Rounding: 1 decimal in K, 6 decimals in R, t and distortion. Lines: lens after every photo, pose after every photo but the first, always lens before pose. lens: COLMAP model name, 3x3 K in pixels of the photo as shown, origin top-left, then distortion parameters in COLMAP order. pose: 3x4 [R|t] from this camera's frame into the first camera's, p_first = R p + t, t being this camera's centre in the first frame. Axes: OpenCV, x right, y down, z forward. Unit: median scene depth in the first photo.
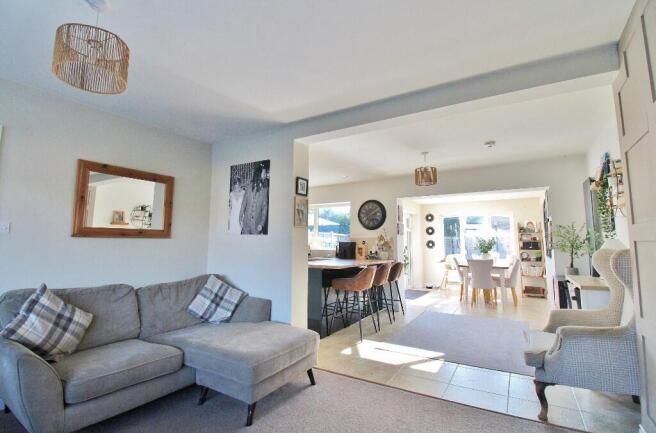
lens RADIAL K [[309.6, 0, 328.0], [0, 309.6, 216.5], [0, 0, 1]] dist [0.000013, -0.000111]
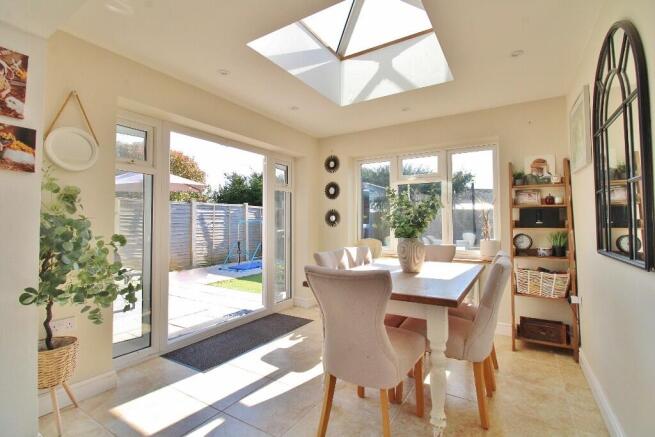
lens RADIAL K [[305.1, 0, 327.5], [0, 305.1, 218.5], [0, 0, 1]] dist [-0.010654, -0.000786]
pose [[0.999952, -0.009800, -0.000606, 0.380160], [0.009817, 0.996792, 0.079435, 0.061304], [-0.000174, -0.079437, 0.996840, 0.606957]]
